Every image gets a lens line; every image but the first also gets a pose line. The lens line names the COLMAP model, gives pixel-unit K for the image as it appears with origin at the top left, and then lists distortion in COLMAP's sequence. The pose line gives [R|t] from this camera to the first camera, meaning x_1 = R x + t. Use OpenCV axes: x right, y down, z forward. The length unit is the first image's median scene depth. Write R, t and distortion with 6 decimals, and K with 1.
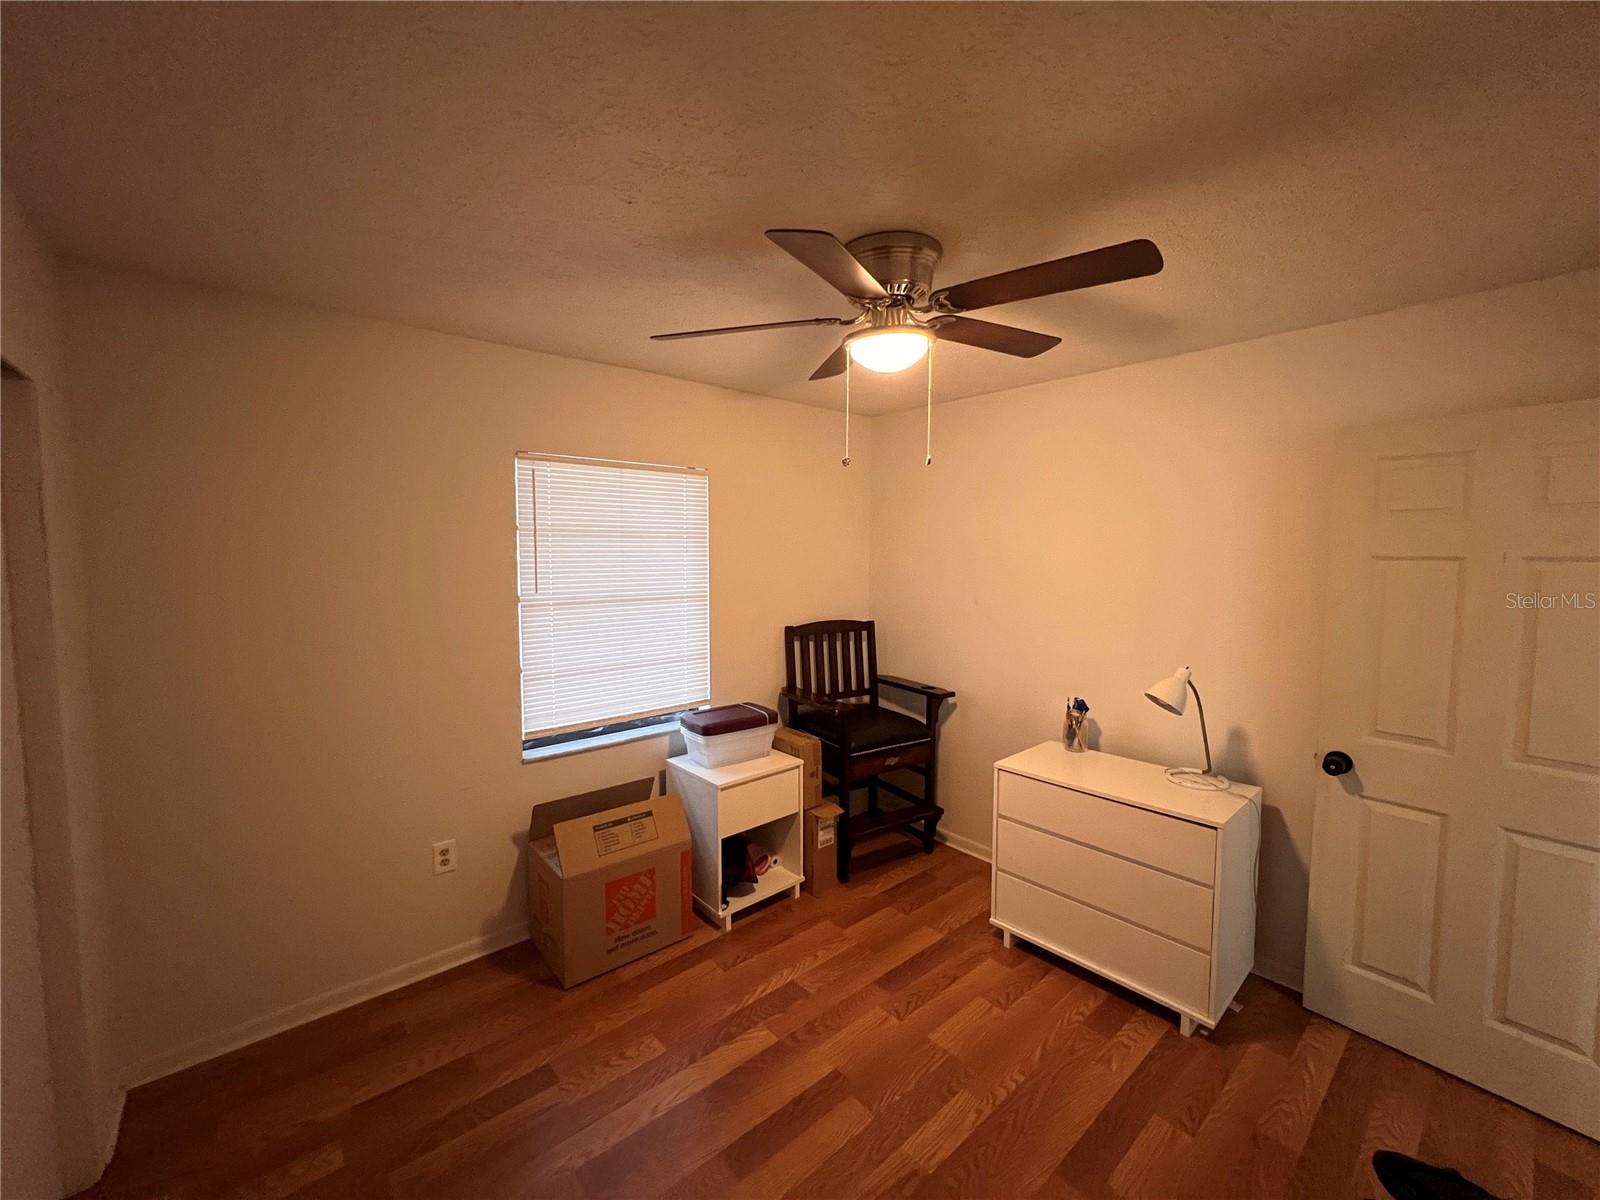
lens RADIAL K [[645.0, 0, 794.0], [0, 645.0, 595.9], [0, 0, 1]] dist [0.001802, 0.000235]
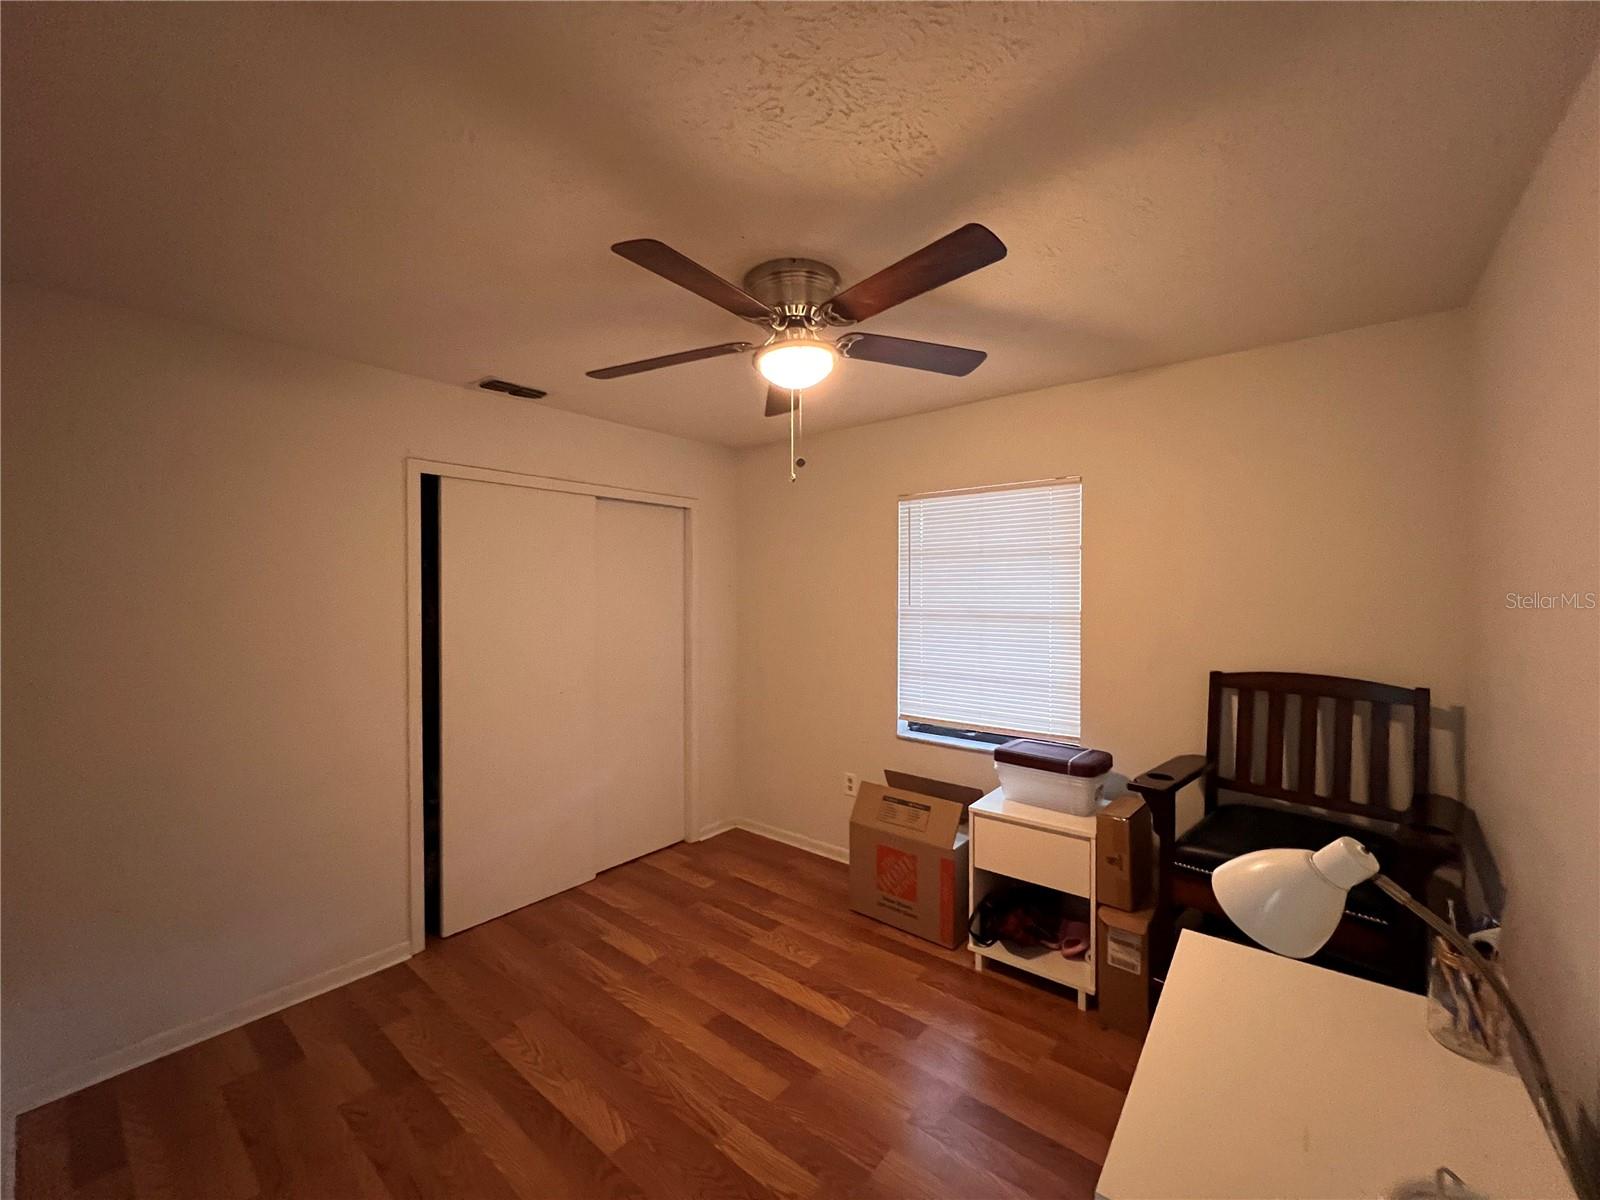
lens RADIAL K [[643.5, 0, 798.3], [0, 643.5, 596.0], [0, 0, 1]] dist [-0.002702, -0.000055]
pose [[0.173409, 0.004839, -0.984838, 0.824046], [-0.066941, 0.997733, -0.006884, 0.001434], [0.982572, 0.067120, 0.173340, 0.585553]]
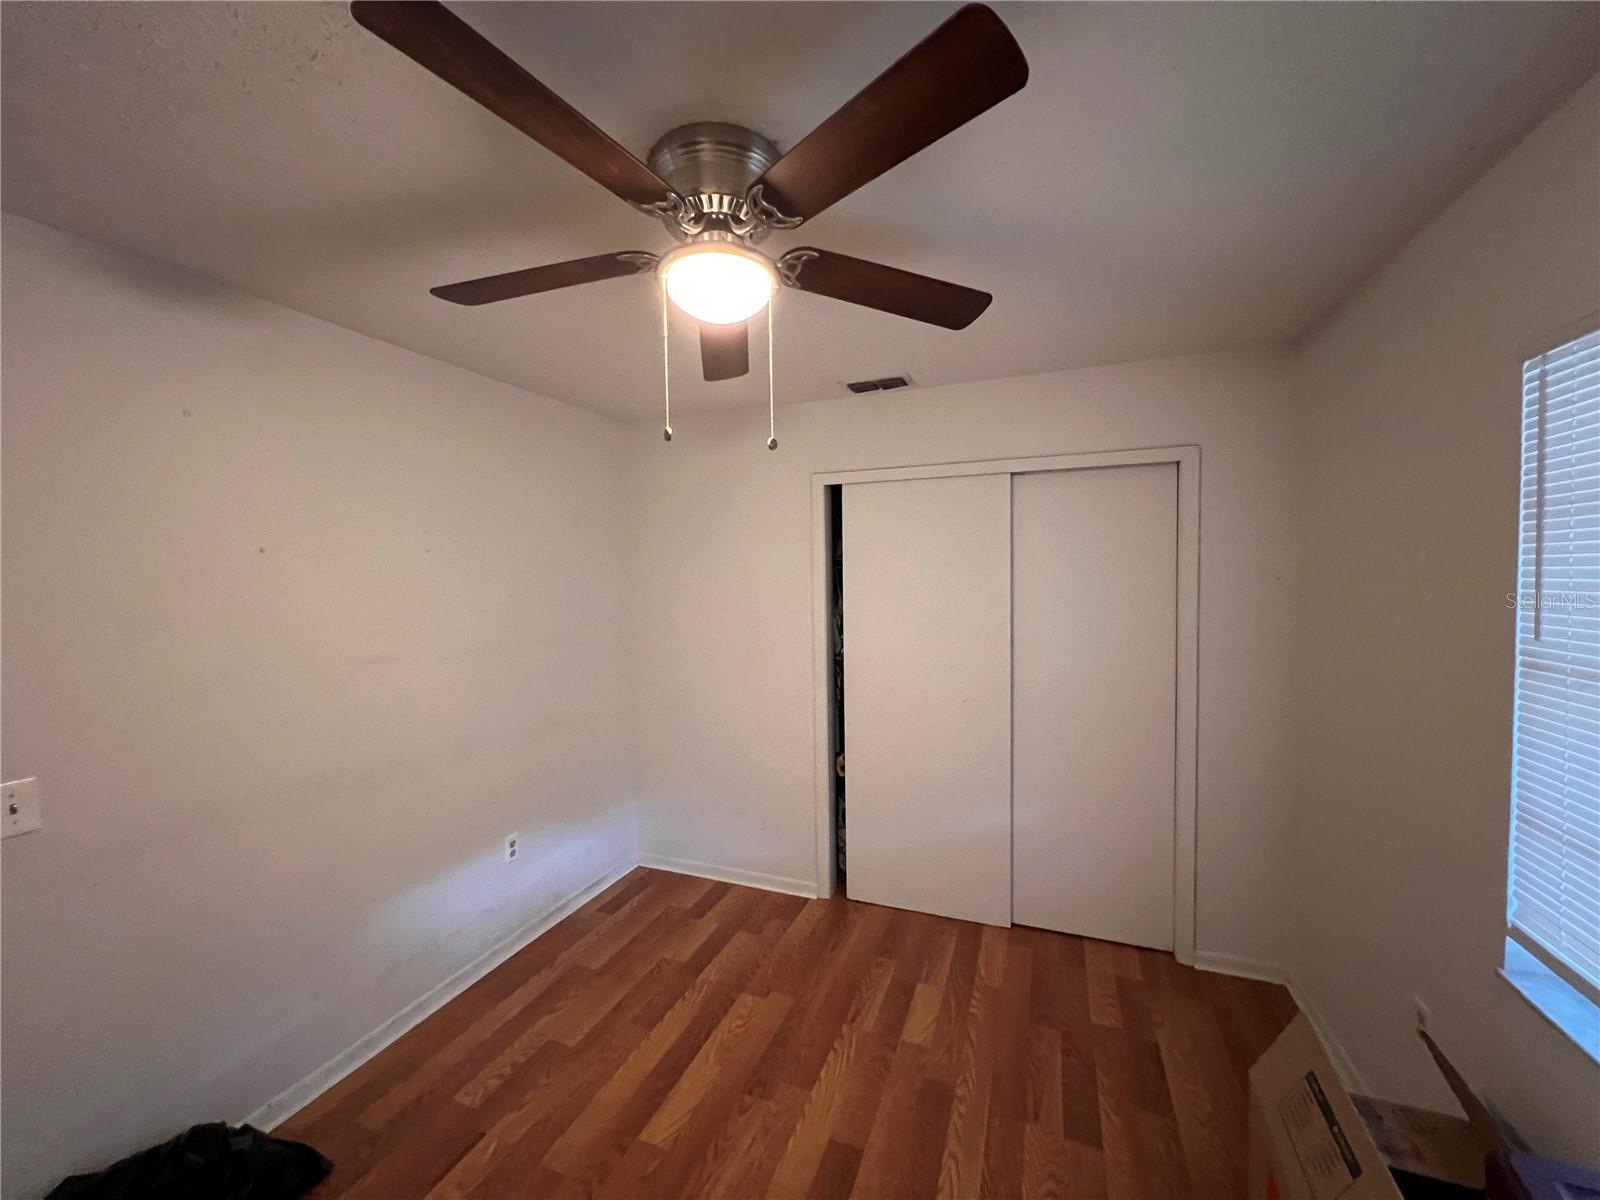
lens RADIAL K [[631.7, 0, 800.0], [0, 631.7, 600.0], [0, 0, 1]] dist [-0.013023, -0.000016]
pose [[-0.885980, 0.017995, -0.463375, 0.278057], [-0.026989, 0.995552, 0.090265, -0.056253], [0.462938, 0.092479, -0.881553, 1.176479]]
